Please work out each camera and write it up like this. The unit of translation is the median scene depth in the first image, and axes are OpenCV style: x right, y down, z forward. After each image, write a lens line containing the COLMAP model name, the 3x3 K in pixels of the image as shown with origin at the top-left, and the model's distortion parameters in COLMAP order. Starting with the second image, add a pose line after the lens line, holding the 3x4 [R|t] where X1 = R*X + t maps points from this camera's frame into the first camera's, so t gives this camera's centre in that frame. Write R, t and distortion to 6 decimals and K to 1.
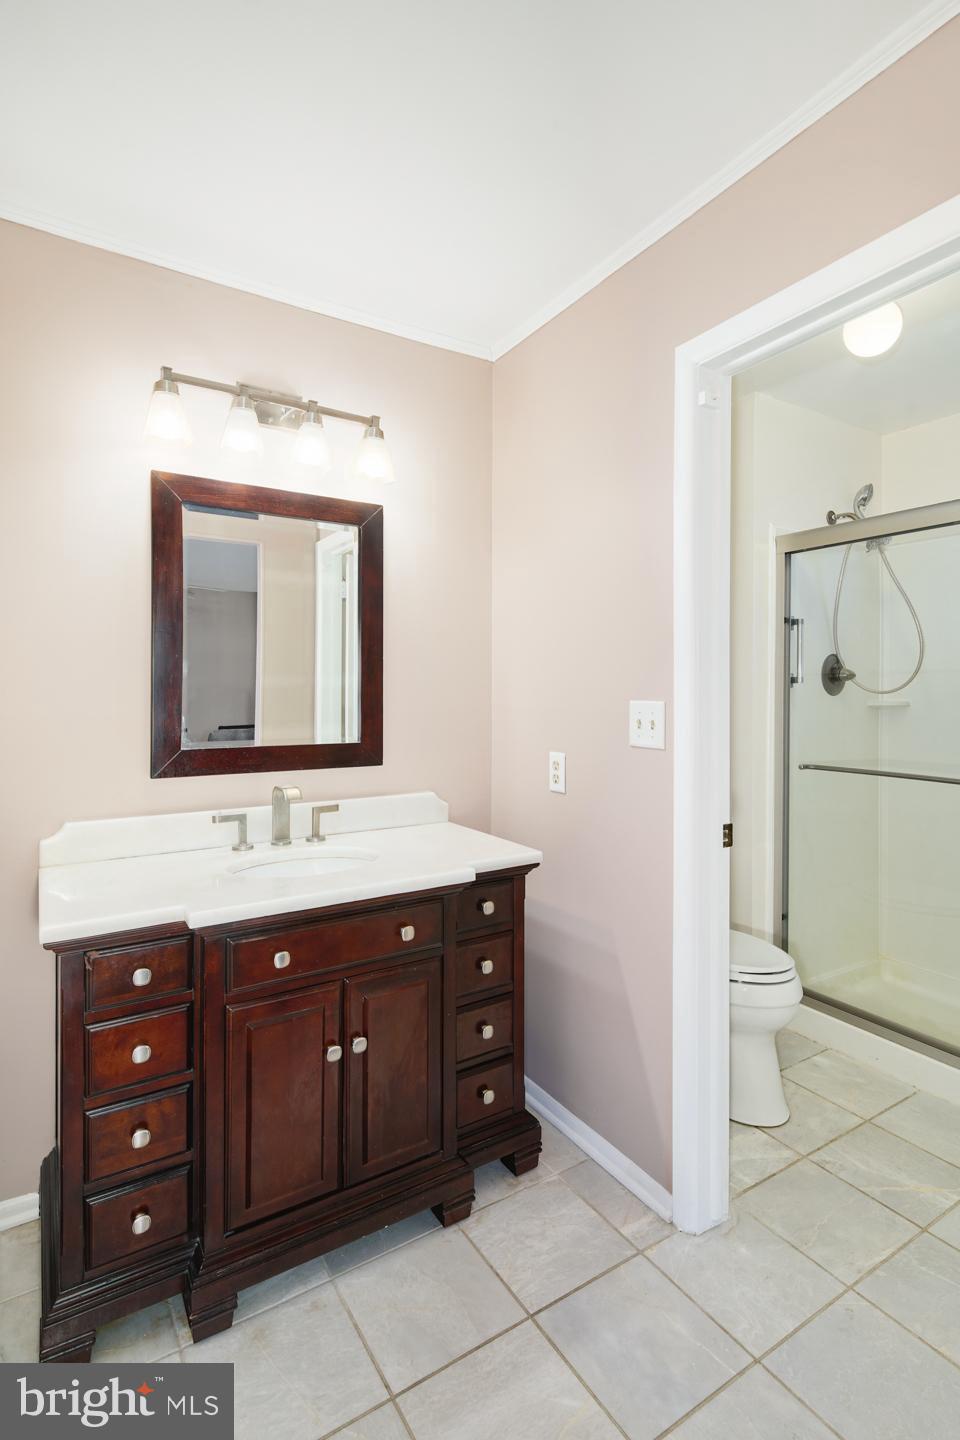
lens RADIAL K [[691.2, 0, 471.2], [0, 691.2, 705.9], [0, 0, 1]] dist [-0.000116, -0.000123]
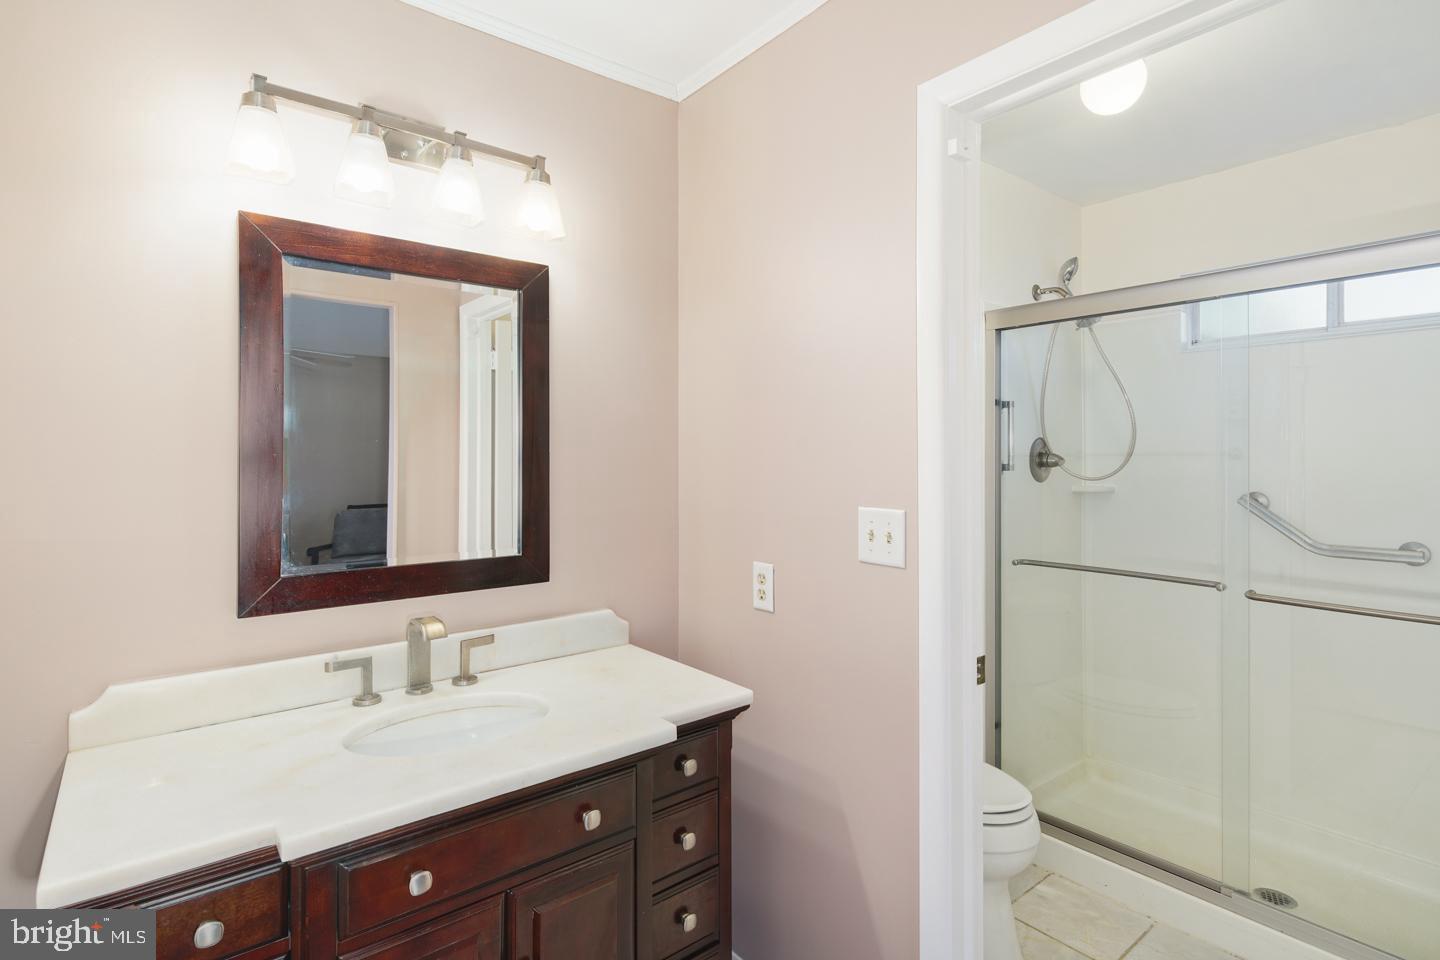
lens RADIAL K [[704.1, 0, 717.7], [0, 704.1, 455.9], [0, 0, 1]] dist [-0.000397, -0.000877]
pose [[0.990992, -0.008298, 0.133662, -0.045955], [0.011493, 0.999666, -0.023152, -0.046208], [-0.133426, 0.024480, 0.990756, 0.164776]]
